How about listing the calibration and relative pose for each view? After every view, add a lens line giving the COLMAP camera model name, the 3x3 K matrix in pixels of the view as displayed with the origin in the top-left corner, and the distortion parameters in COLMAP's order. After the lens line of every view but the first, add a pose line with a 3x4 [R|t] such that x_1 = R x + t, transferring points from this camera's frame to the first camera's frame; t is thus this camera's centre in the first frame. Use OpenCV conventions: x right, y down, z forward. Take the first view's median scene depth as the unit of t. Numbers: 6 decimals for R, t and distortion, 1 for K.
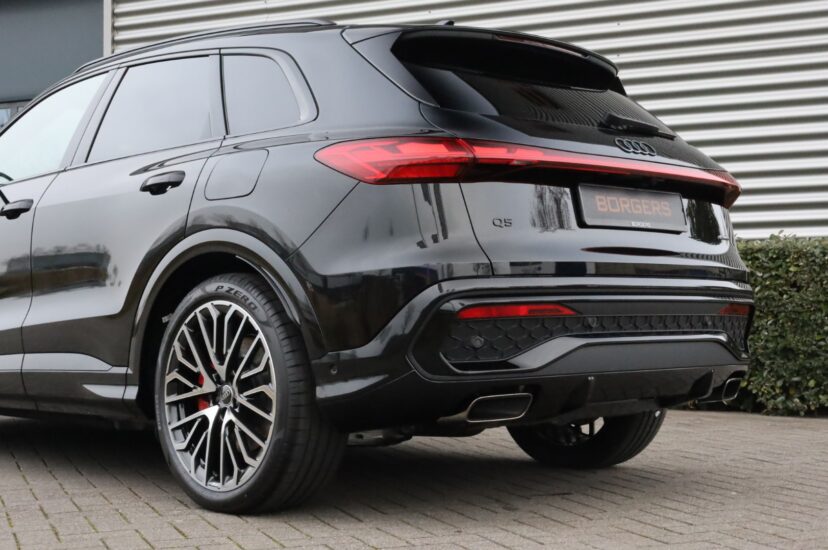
lens RADIAL K [[1326.9, 0, 430.5], [0, 1326.9, 263.8], [0, 0, 1]] dist [-0.034793, 0.000000]
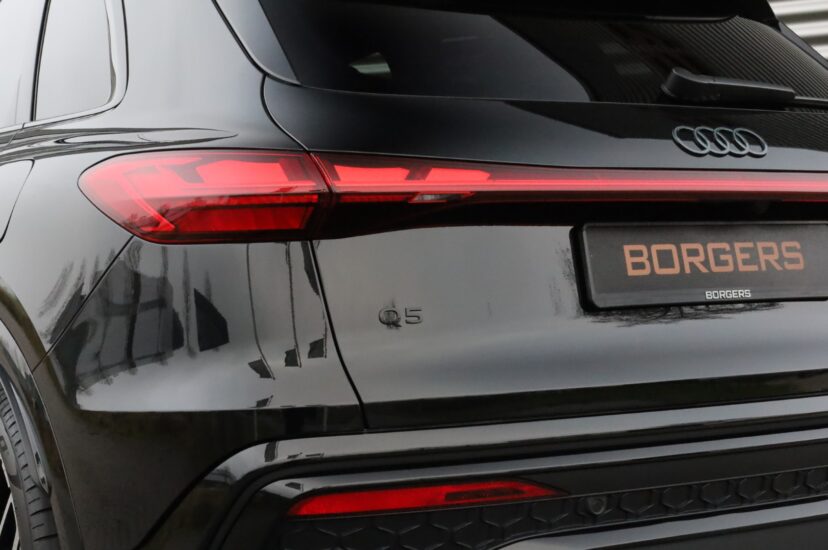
lens RADIAL K [[1556.2, 0, 420.5], [0, 1556.2, 269.1], [0, 0, 1]] dist [-0.041175, 0.000000]
pose [[0.975097, 0.005562, -0.221710, 0.178631], [0.009858, 0.997610, 0.068384, -0.082923], [0.221561, -0.068867, 0.972712, 0.395750]]
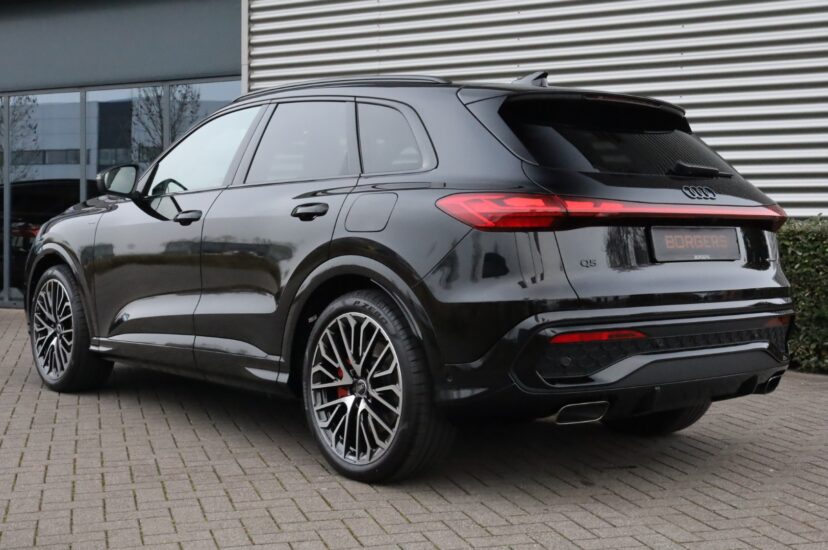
lens RADIAL K [[1146.0, 0, 411.0], [0, 1146.0, 272.7], [0, 0, 1]] dist [-0.024033, 0.000000]
pose [[0.996499, 0.019262, -0.081356, -0.021391], [-0.012785, 0.996761, 0.079398, -0.096834], [0.082622, -0.078080, 0.993518, -0.063704]]
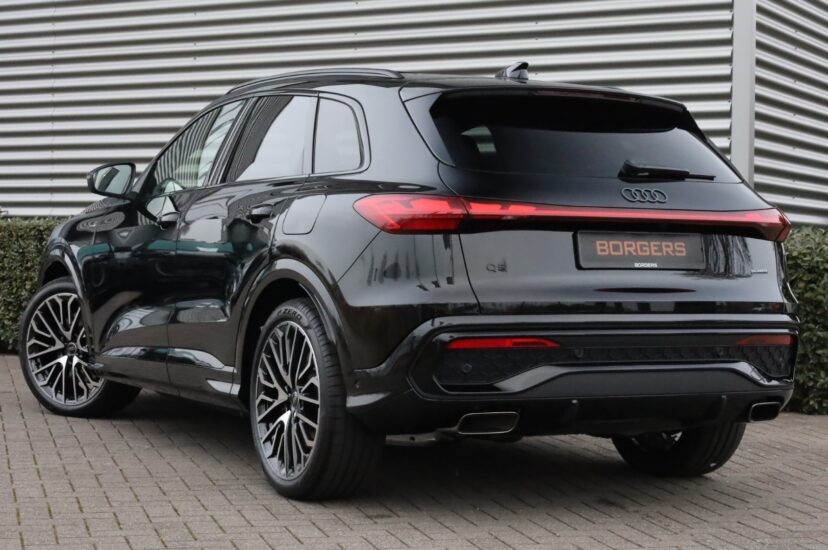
lens RADIAL K [[1629.7, 0, 445.3], [0, 1629.7, 283.2], [0, 0, 1]] dist [0.225429, 0.000000]
pose [[0.965133, 0.032966, -0.259678, 0.360491], [-0.017555, 0.997956, 0.061442, -0.098063], [0.261172, -0.054741, 0.963739, -0.385325]]
